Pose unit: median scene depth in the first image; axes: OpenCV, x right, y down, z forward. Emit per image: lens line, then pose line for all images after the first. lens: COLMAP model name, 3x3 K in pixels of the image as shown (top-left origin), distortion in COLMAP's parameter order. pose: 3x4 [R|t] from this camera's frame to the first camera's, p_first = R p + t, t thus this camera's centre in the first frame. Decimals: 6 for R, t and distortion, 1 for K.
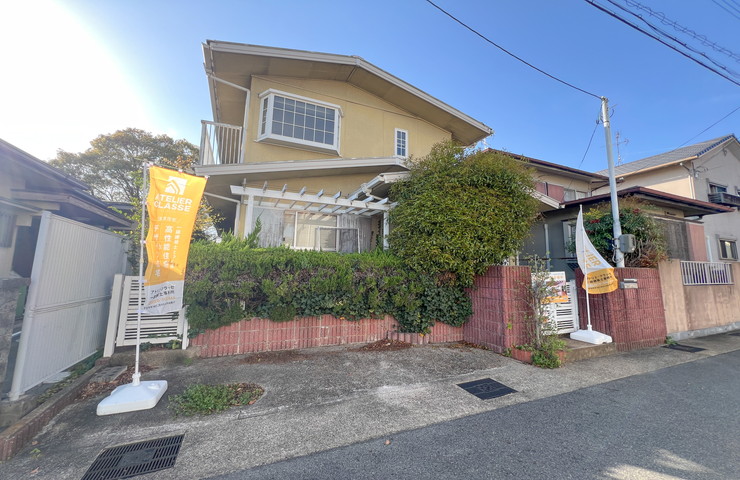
lens RADIAL K [[295.2, 0, 368.4], [0, 295.2, 228.3], [0, 0, 1]] dist [-0.002375, 0.000510]
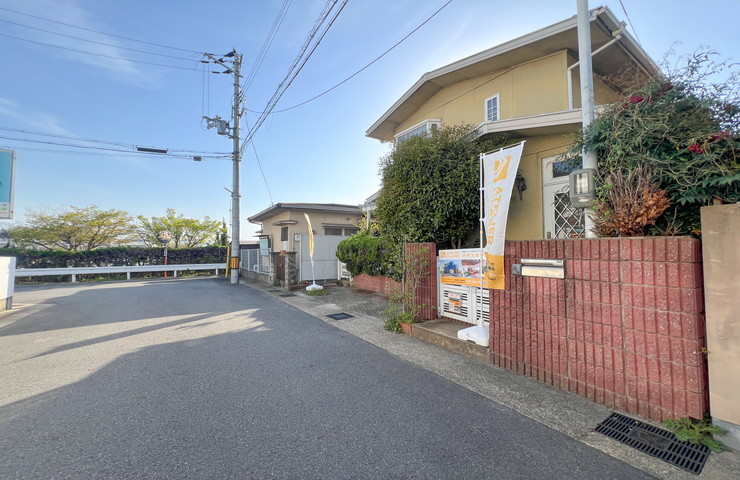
lens RADIAL K [[295.2, 0, 367.1], [0, 295.2, 234.4], [0, 0, 1]] dist [-0.002375, 0.000510]
pose [[0.165671, -0.056560, -0.984558, 1.499634], [0.145269, 0.988863, -0.032363, 0.104514], [0.975423, -0.137664, 0.172042, 0.645459]]
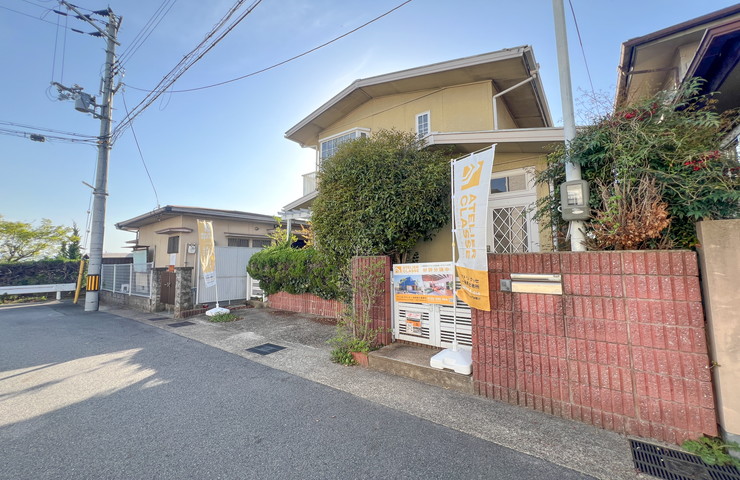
lens RADIAL K [[296.4, 0, 367.2], [0, 296.4, 230.0], [0, 0, 1]] dist [-0.002543, 0.000441]
pose [[0.483926, -0.104510, -0.868846, 1.306105], [0.137381, 0.989605, -0.042518, 0.084808], [0.864258, -0.098788, 0.493254, 0.547472]]
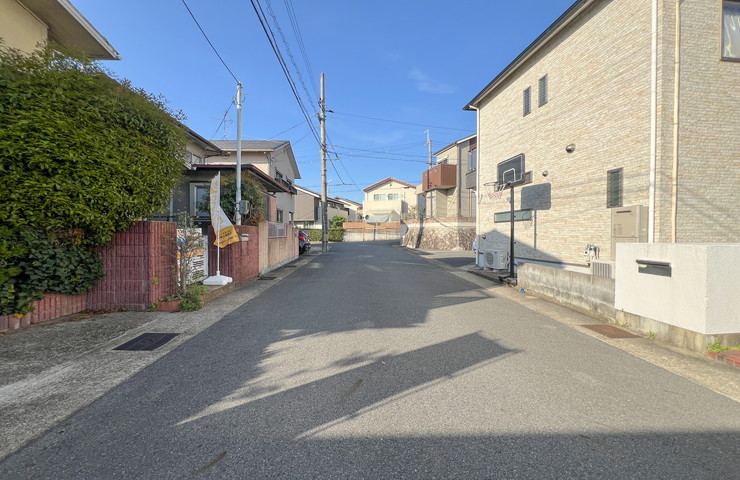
lens RADIAL K [[295.2, 0, 368.3], [0, 295.2, 241.4], [0, 0, 1]] dist [-0.002375, 0.000510]
pose [[0.358624, -0.034434, 0.932847, -0.177945], [-0.133474, 0.987160, 0.087752, 0.014300], [-0.923891, -0.155981, 0.349423, 0.010006]]
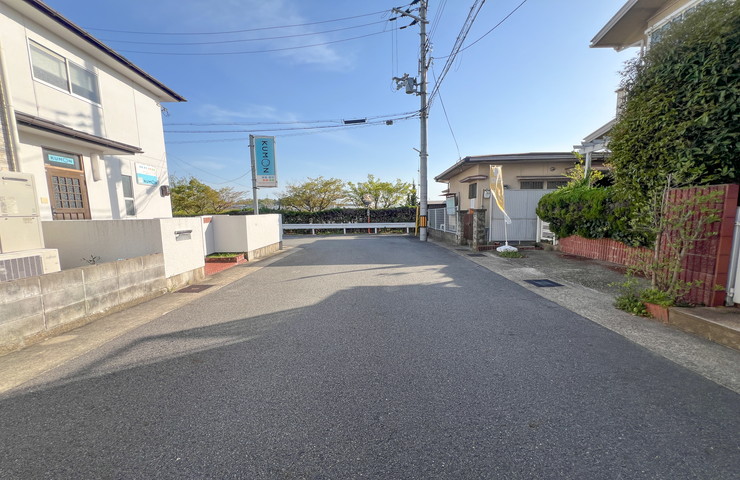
lens RADIAL K [[295.2, 0, 368.3], [0, 295.2, 246.2], [0, 0, 1]] dist [-0.002375, 0.000510]
pose [[-0.420224, 0.101869, -0.901684, 1.415035], [0.137986, 0.989296, 0.047460, 0.126645], [0.896867, -0.104476, -0.429783, 0.611089]]
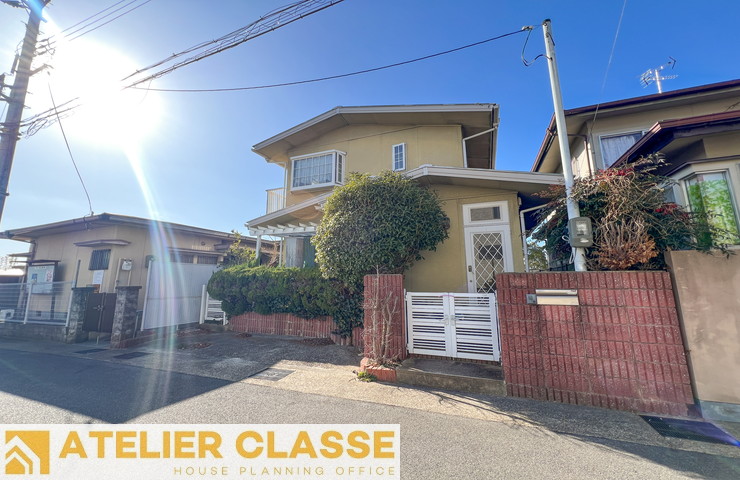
lens RADIAL K [[295.2, 0, 365.9], [0, 295.2, 223.6], [0, 0, 1]] dist [-0.002375, 0.000510]
pose [[0.694186, -0.148580, -0.704294, 1.167513], [0.115153, 0.988785, -0.095098, 0.047983], [0.710525, -0.015086, 0.703510, 0.282286]]
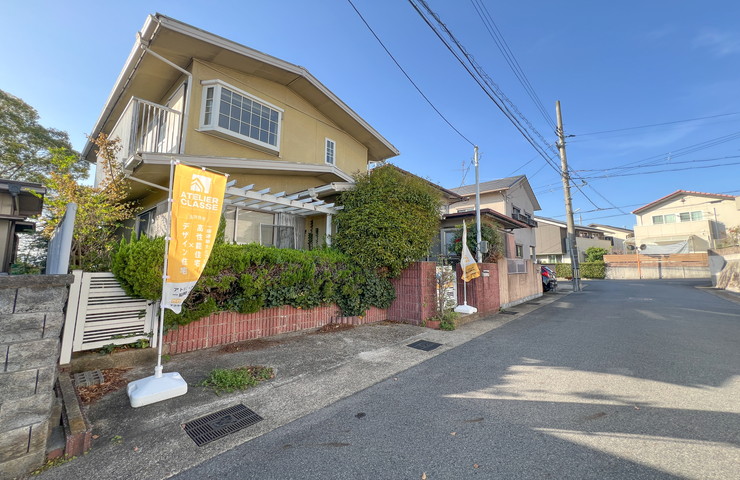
lens RADIAL K [[295.2, 0, 368.1], [0, 295.2, 230.0], [0, 0, 1]] dist [-0.002375, 0.000510]
pose [[0.905673, 0.046236, 0.421448, -0.346460], [-0.055011, 0.998448, 0.008681, -0.017635], [-0.420392, -0.031046, 0.906811, -0.132839]]
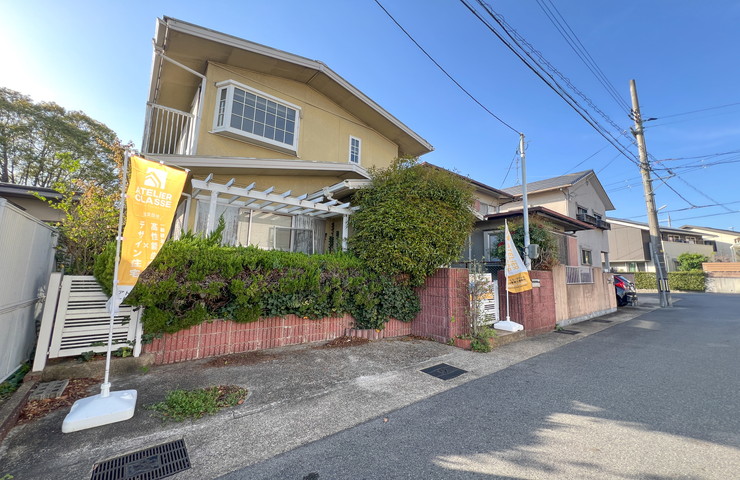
lens RADIAL K [[295.2, 0, 369.1], [0, 295.2, 227.8], [0, 0, 1]] dist [-0.002375, 0.000510]
pose [[0.965066, 0.045953, 0.257946, -0.156999], [-0.045040, 0.998940, -0.009450, -0.006962], [-0.258107, -0.002498, 0.966113, -0.047585]]
